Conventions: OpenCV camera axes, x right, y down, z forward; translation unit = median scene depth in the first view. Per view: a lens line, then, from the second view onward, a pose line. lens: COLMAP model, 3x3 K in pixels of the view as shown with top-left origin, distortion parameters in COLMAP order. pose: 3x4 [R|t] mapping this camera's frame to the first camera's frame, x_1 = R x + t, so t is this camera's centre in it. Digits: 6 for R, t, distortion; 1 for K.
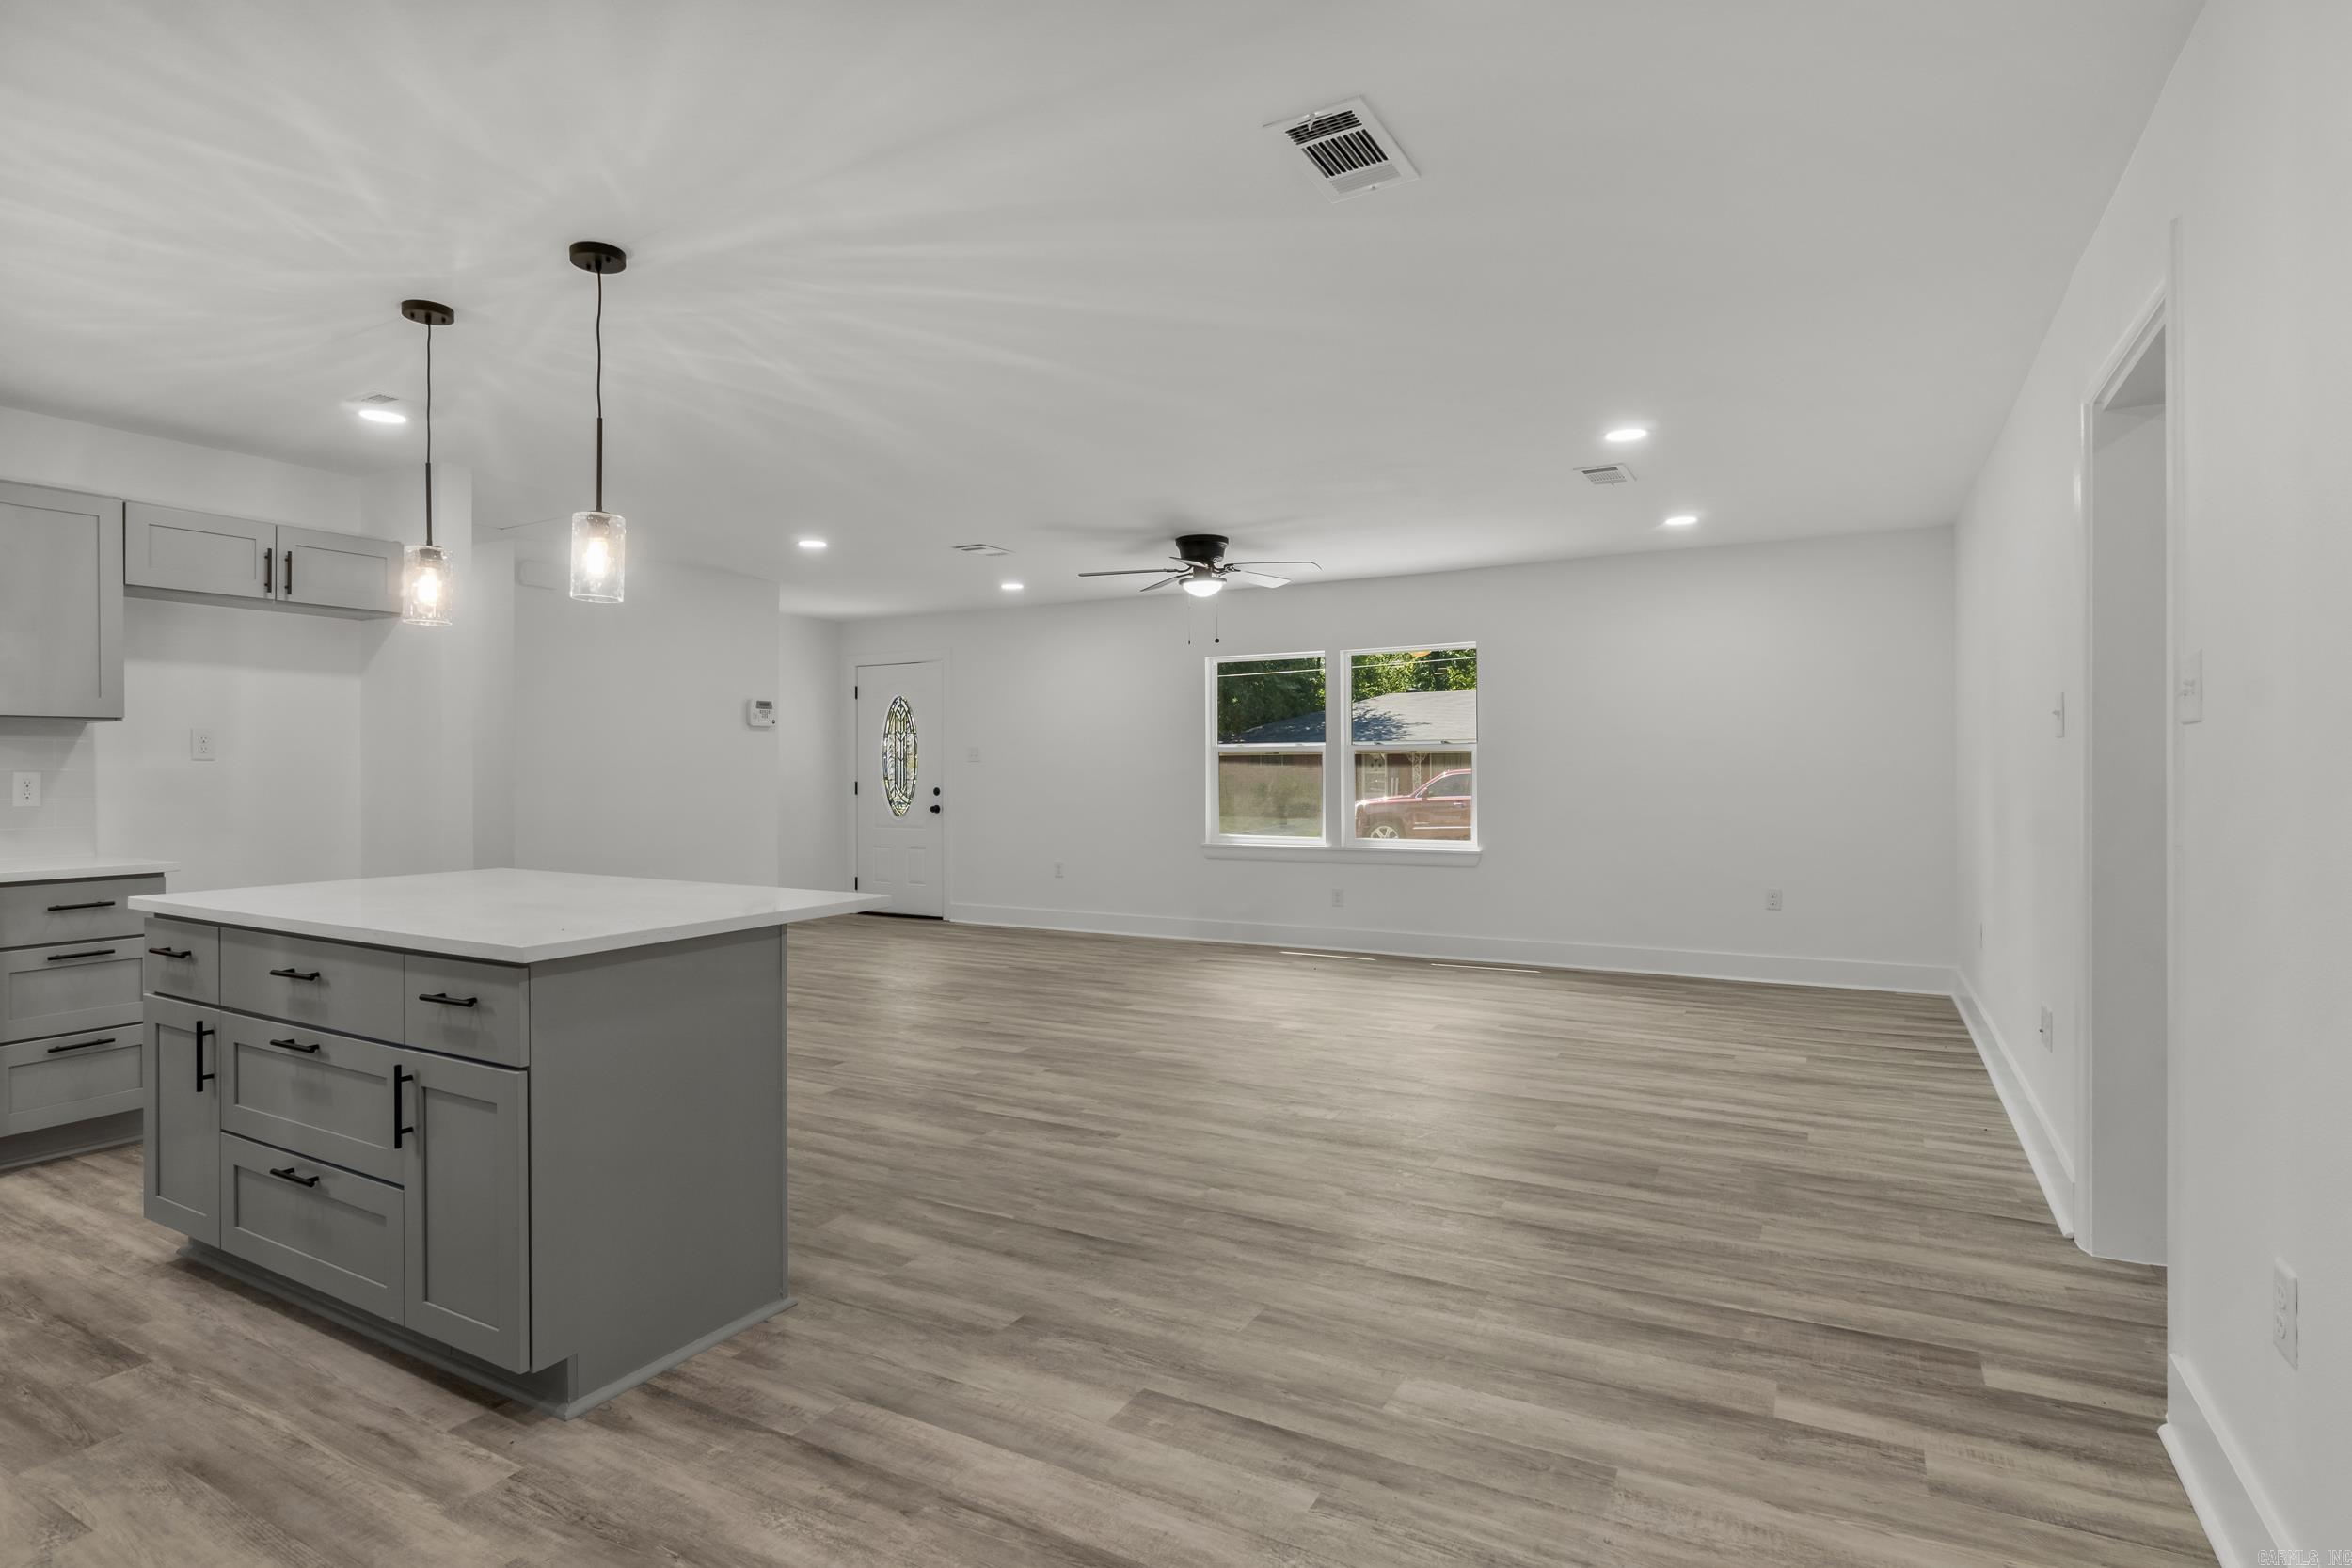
lens RADIAL K [[1203.9, 0, 1154.2], [0, 1203.9, 775.6], [0, 0, 1]] dist [-0.007500, 0.001170]
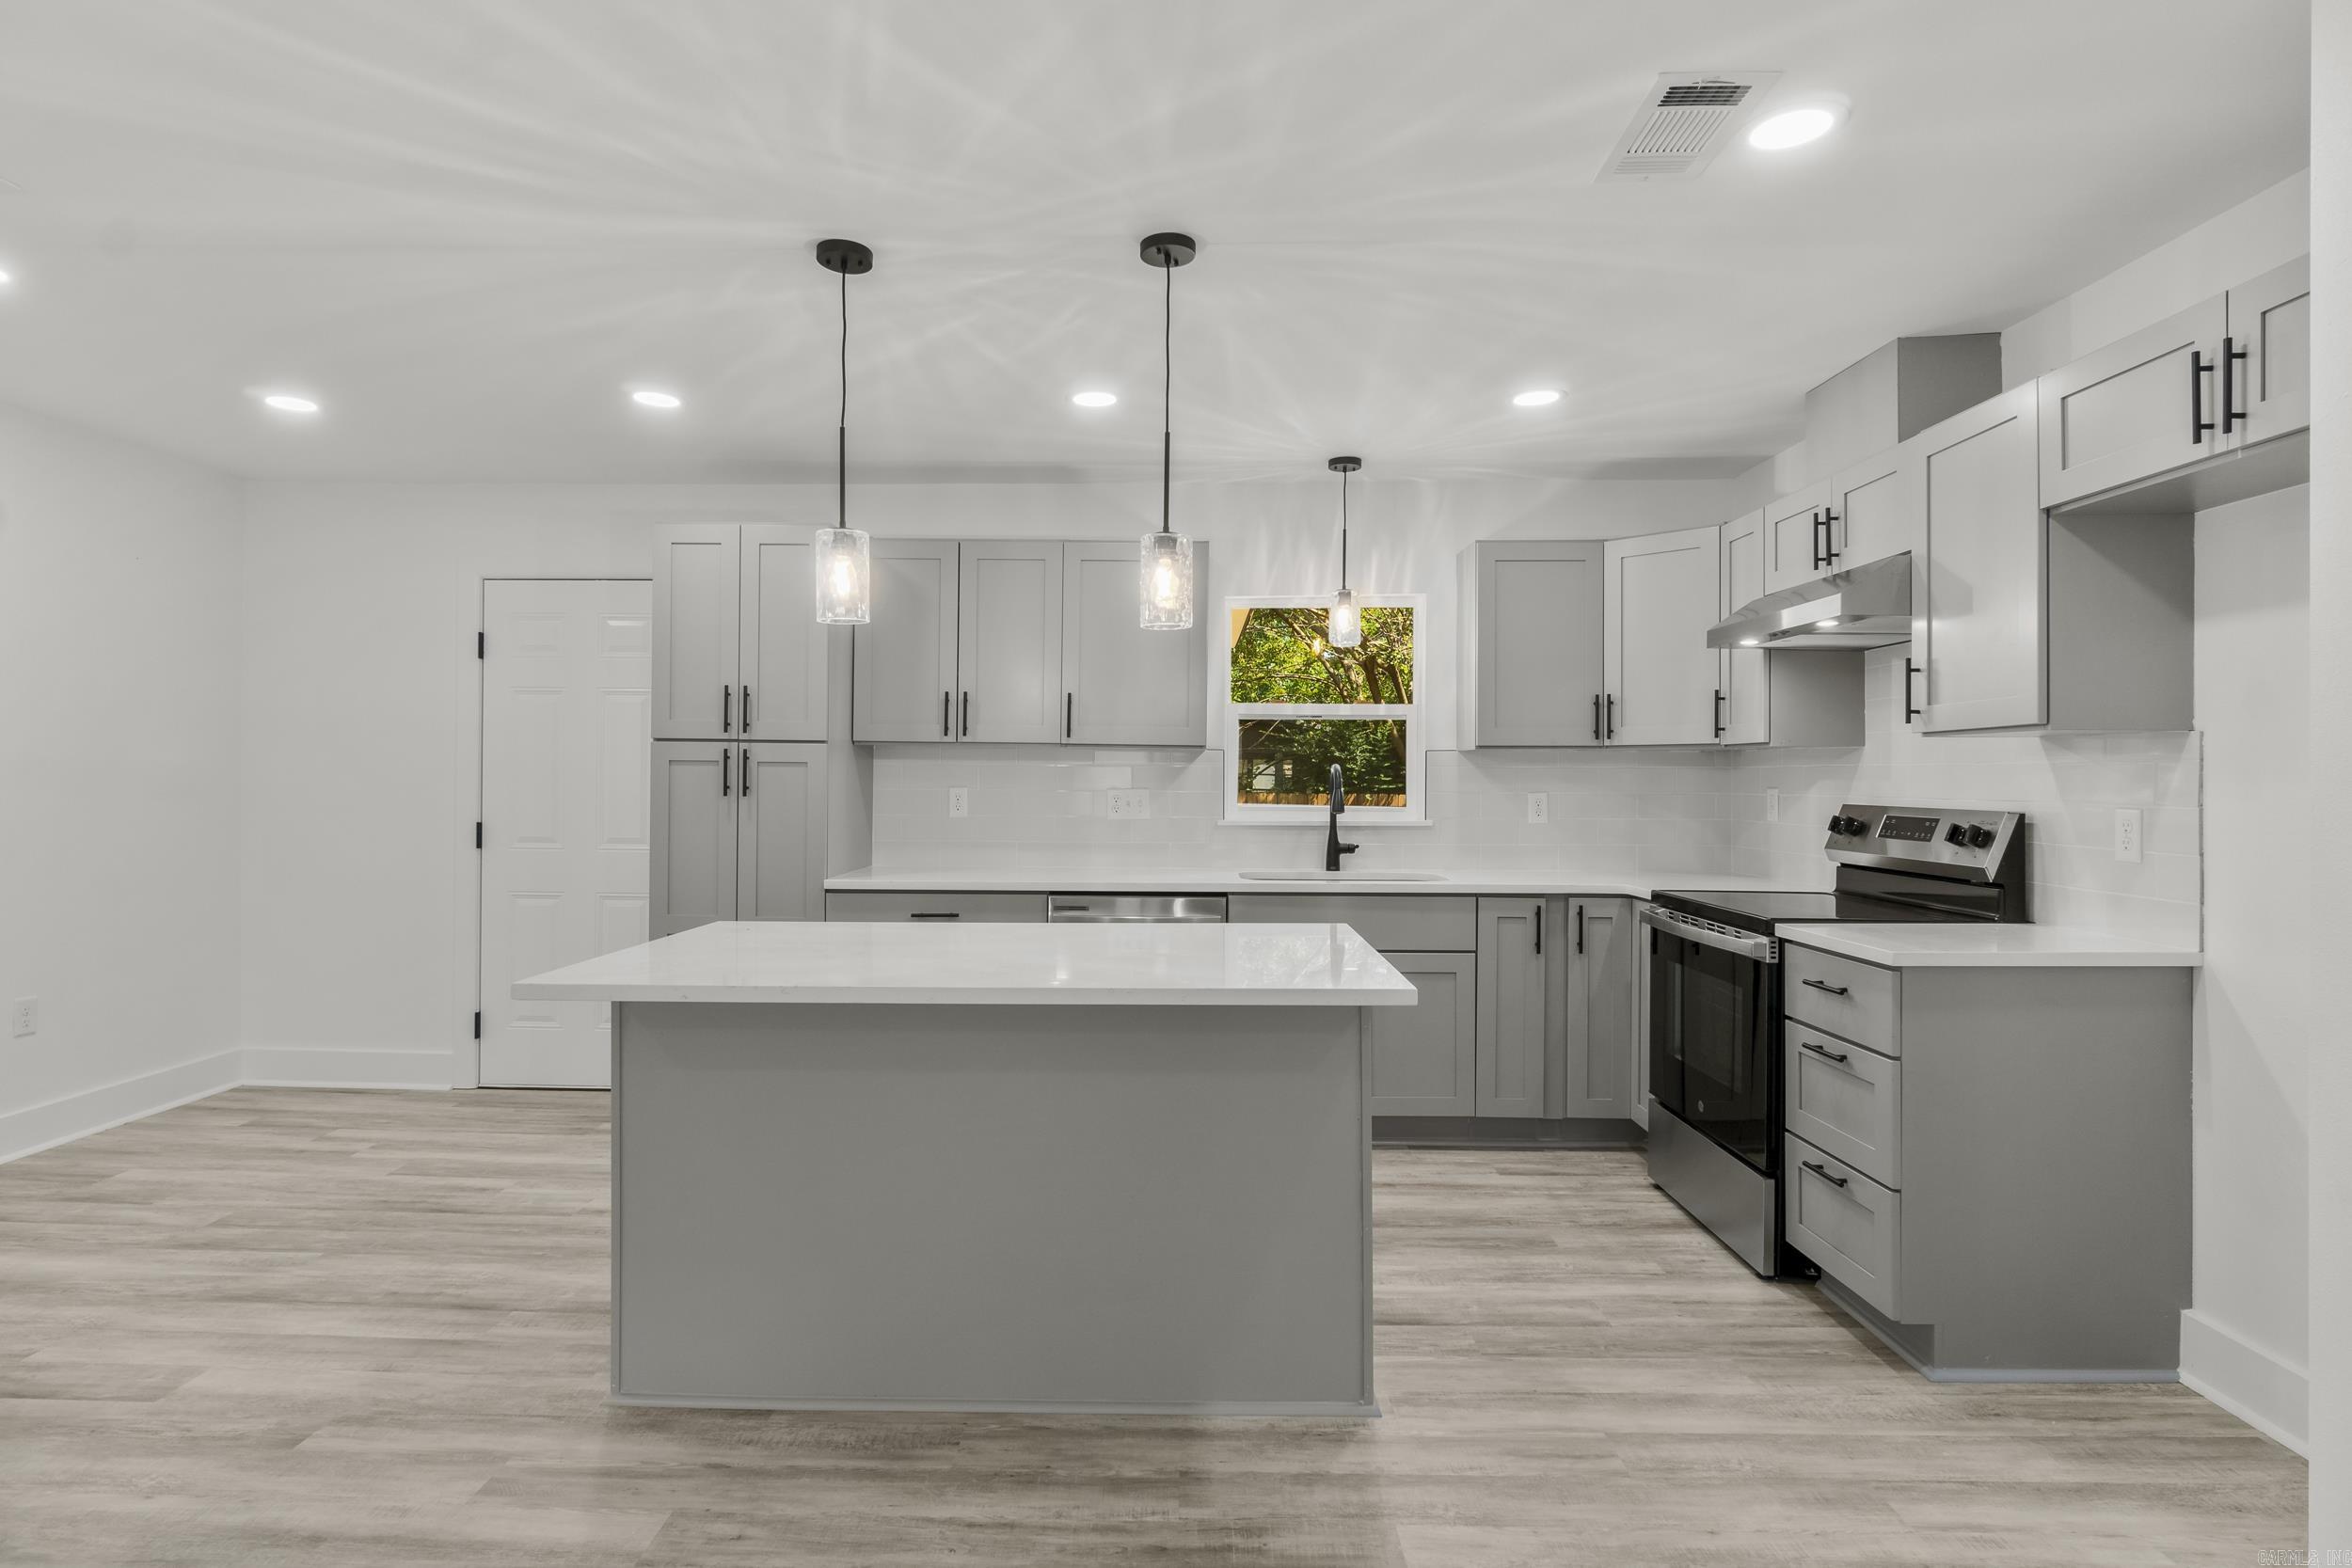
lens RADIAL K [[1203.9, 0, 1154.2], [0, 1203.9, 775.6], [0, 0, 1]] dist [-0.007500, 0.001170]
pose [[-0.879090, -0.003412, -0.476644, -0.284973], [-0.004890, 0.999986, 0.001861, -0.036629], [0.476631, 0.003967, -0.879095, 2.422952]]
